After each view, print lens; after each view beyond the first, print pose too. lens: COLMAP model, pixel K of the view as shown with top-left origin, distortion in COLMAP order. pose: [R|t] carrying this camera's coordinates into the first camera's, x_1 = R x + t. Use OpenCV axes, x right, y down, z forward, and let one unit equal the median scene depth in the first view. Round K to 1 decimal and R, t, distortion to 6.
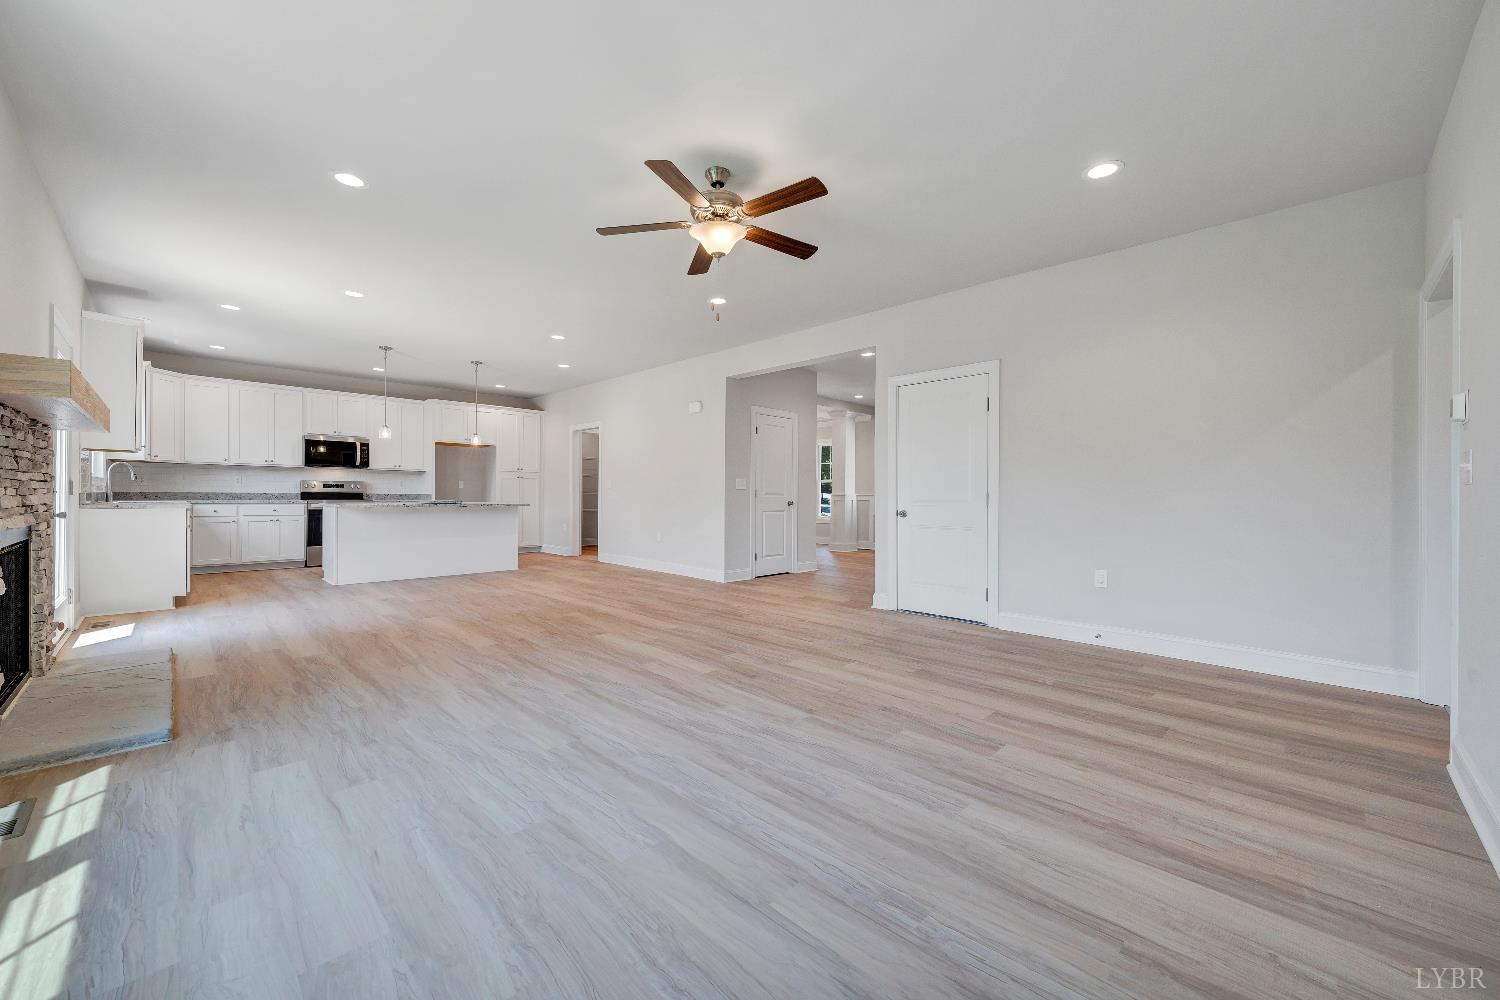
lens RADIAL K [[599.0, 0, 745.5], [0, 599.0, 495.9], [0, 0, 1]] dist [0.008227, 0.000114]
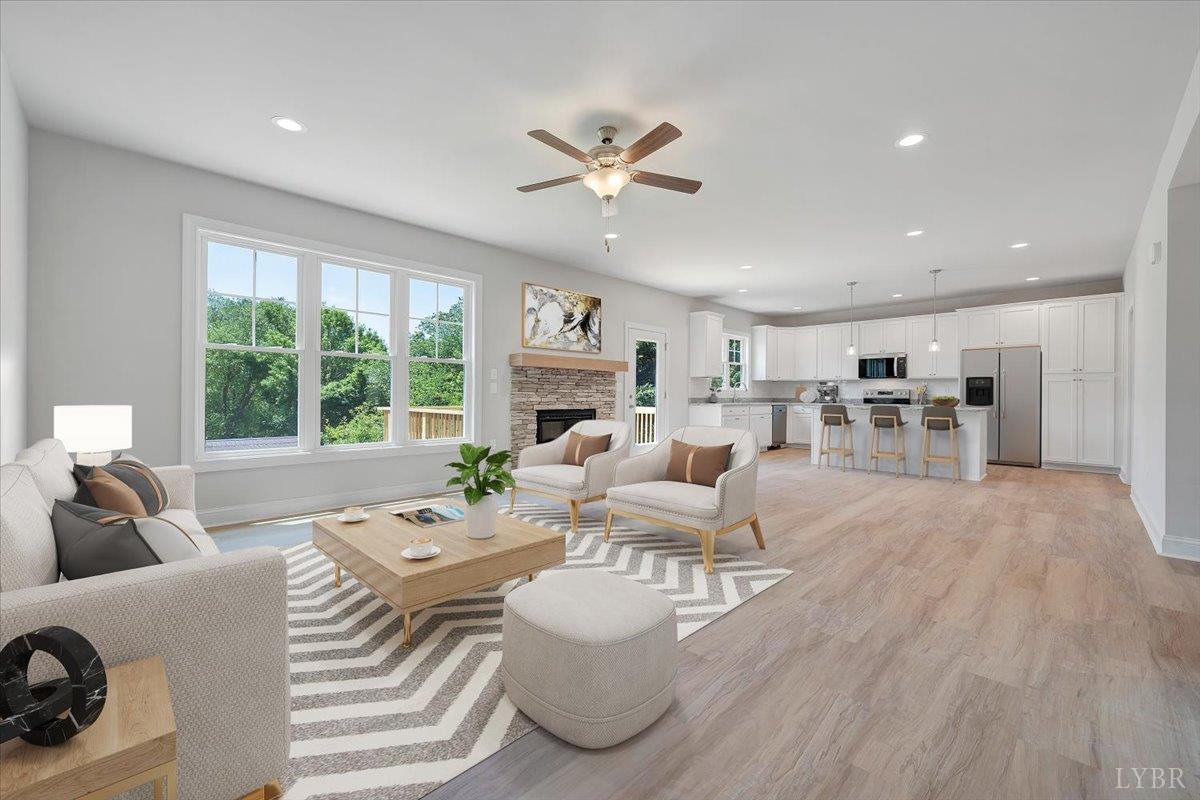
lens RADIAL K [[479.2, 0, 596.4], [0, 479.2, 396.7], [0, 0, 1]] dist [0.008227, 0.000114]
pose [[-0.004979, -0.000120, -0.999988, 0.331892], [-0.002938, 0.999996, -0.000106, -0.007148], [0.999983, 0.002937, -0.004980, 0.392095]]
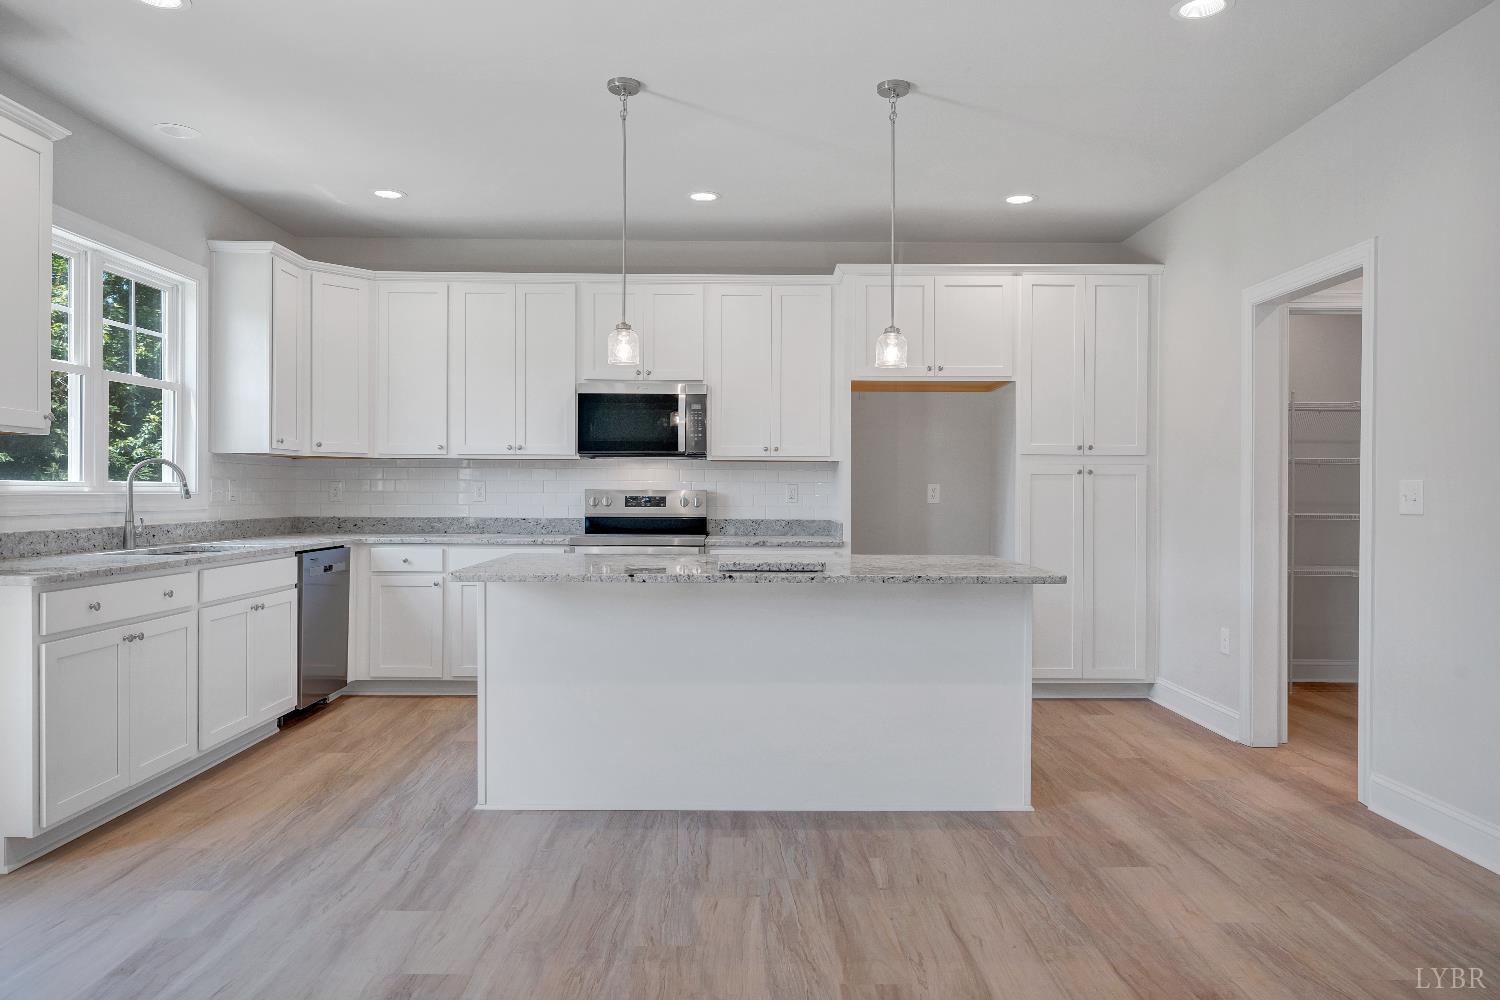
lens RADIAL K [[1015.3, 0, 742.7], [0, 1015.3, 495.4], [0, 0, 1]] dist [0.025746, 0.000593]
pose [[0.707408, 0.003420, -0.706797, -0.130509], [-0.001637, 0.999994, 0.003200, -0.023185], [0.706803, -0.001106, 0.707409, 0.540164]]
